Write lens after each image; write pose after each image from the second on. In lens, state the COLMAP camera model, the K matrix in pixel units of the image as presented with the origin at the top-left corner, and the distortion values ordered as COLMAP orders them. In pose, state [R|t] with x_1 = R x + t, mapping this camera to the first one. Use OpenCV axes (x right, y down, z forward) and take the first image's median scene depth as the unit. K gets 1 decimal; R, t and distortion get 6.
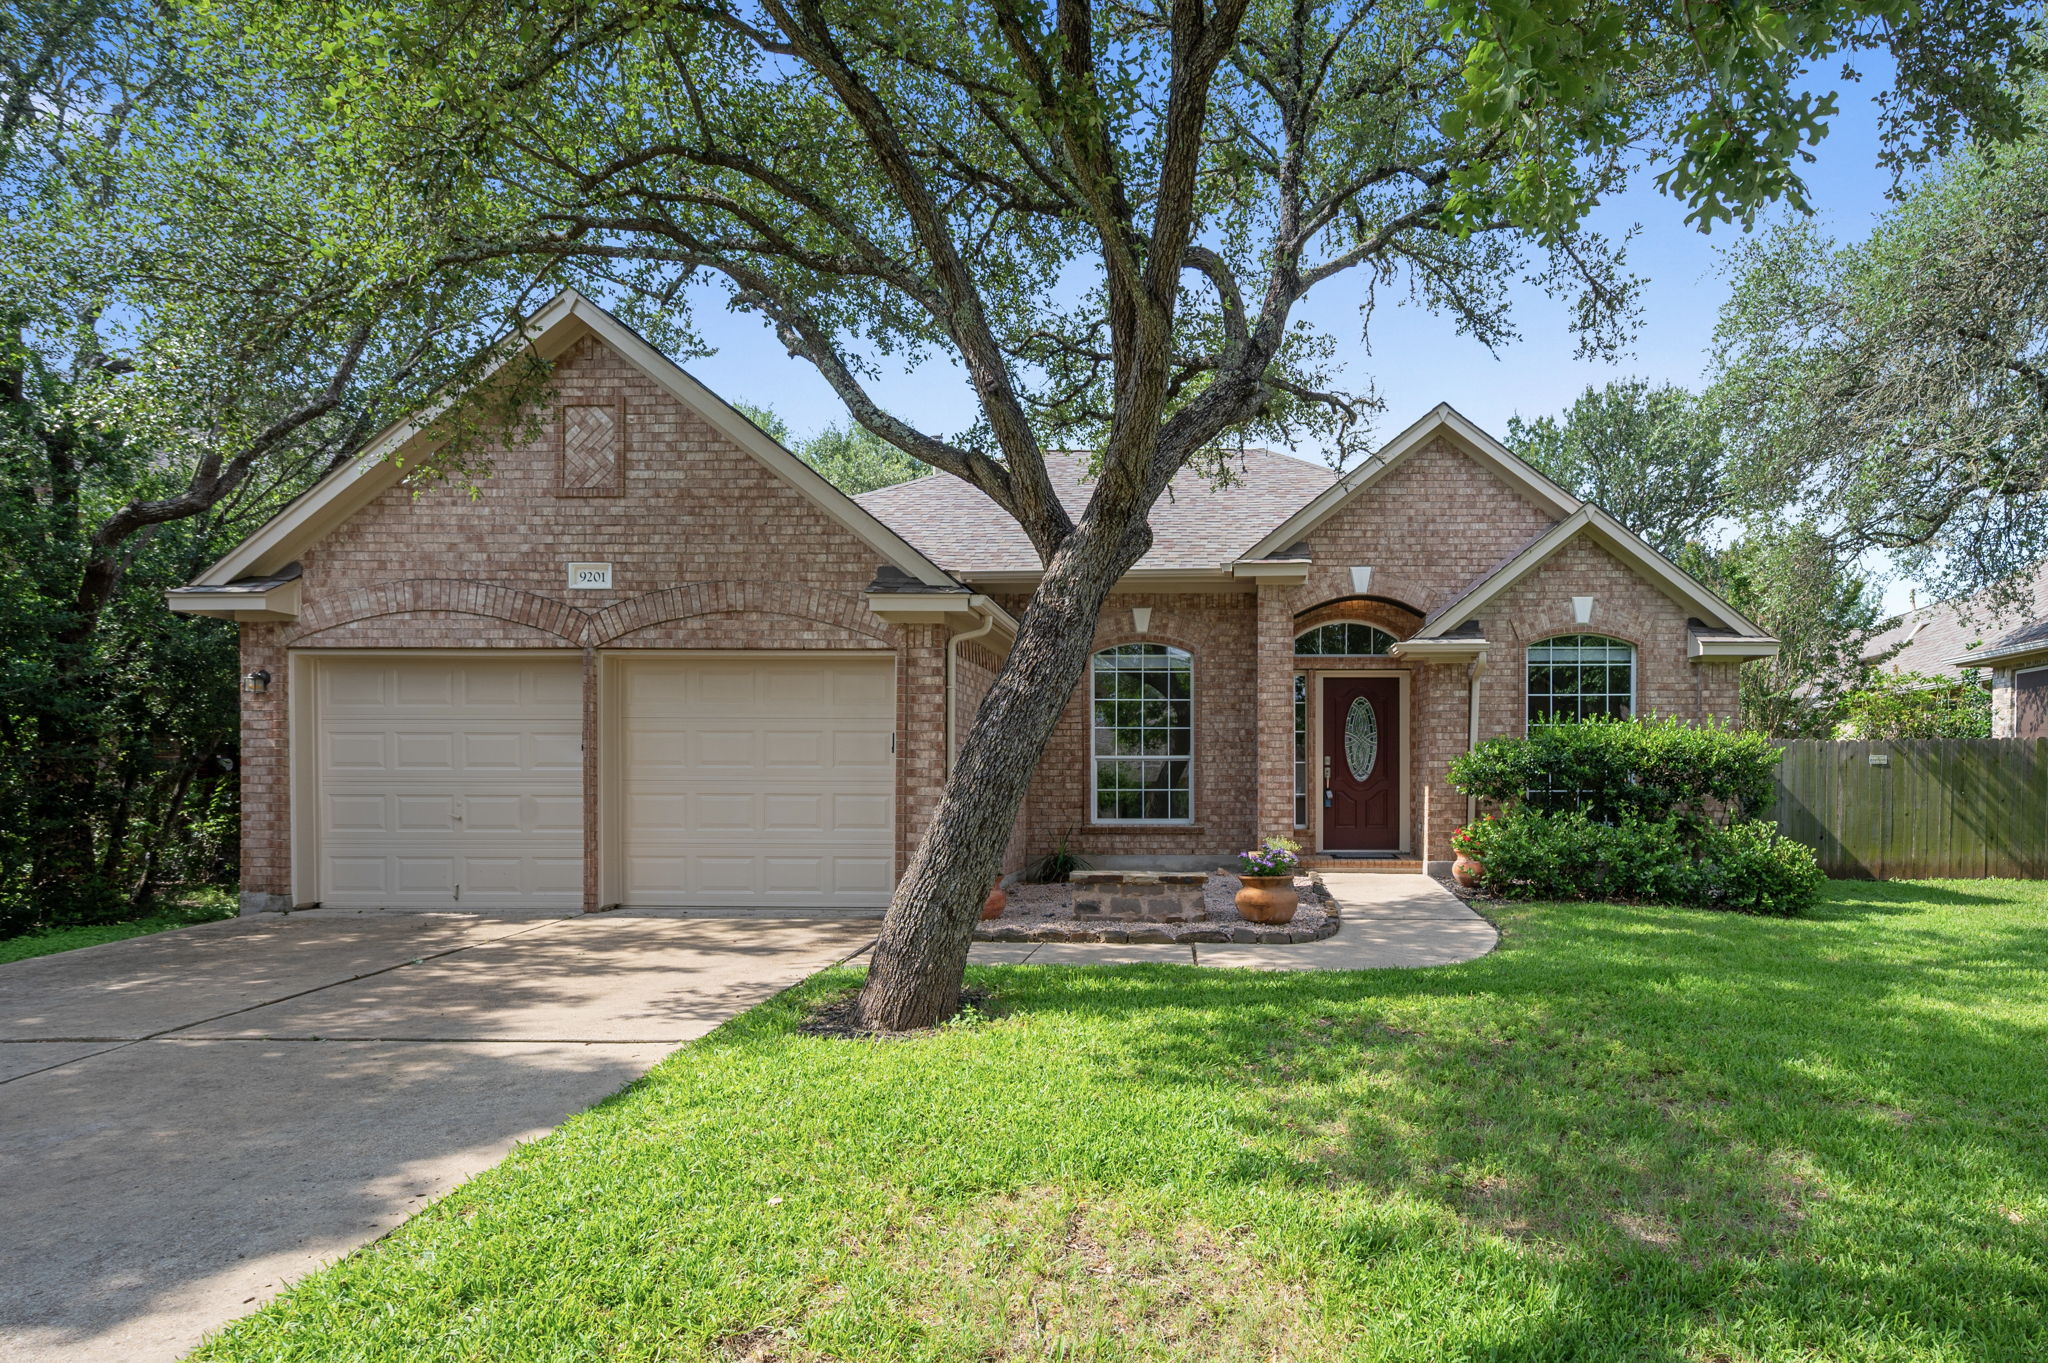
lens RADIAL K [[781.5, 0, 1024.0], [0, 781.5, 751.8], [0, 0, 1]] dist [0.000684, 0.000224]
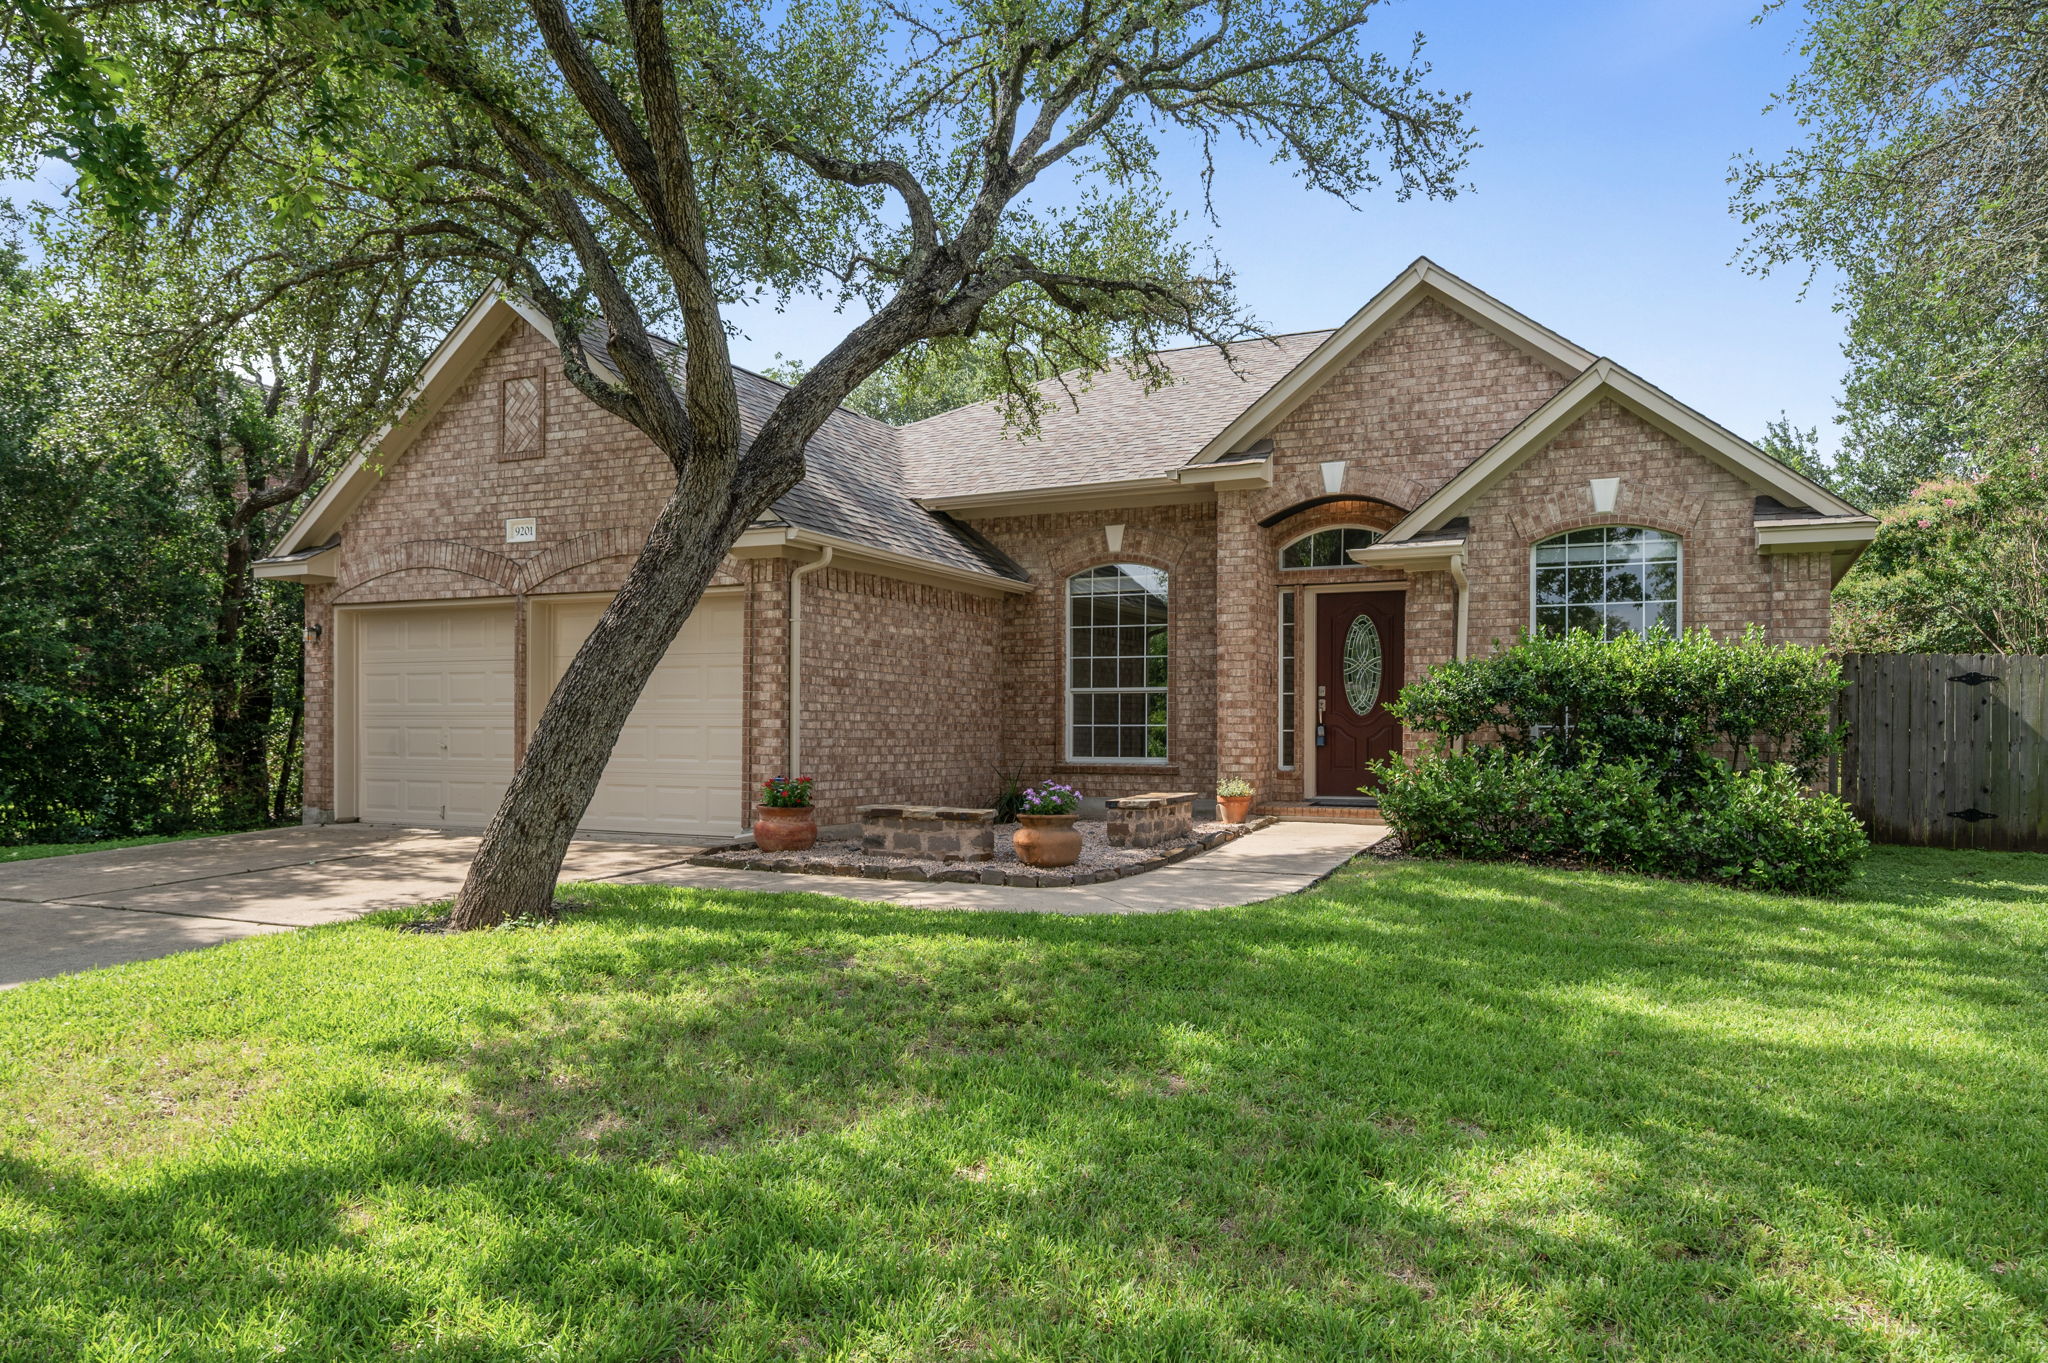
lens RADIAL K [[860.4, 0, 1024.0], [0, 860.4, 681.5], [0, 0, 1]] dist [0.000410, -0.000251]
pose [[0.962709, -0.012466, -0.270250, 0.437760], [0.010053, 0.999896, -0.010313, 0.009643], [0.270351, 0.007212, 0.962735, 0.013609]]
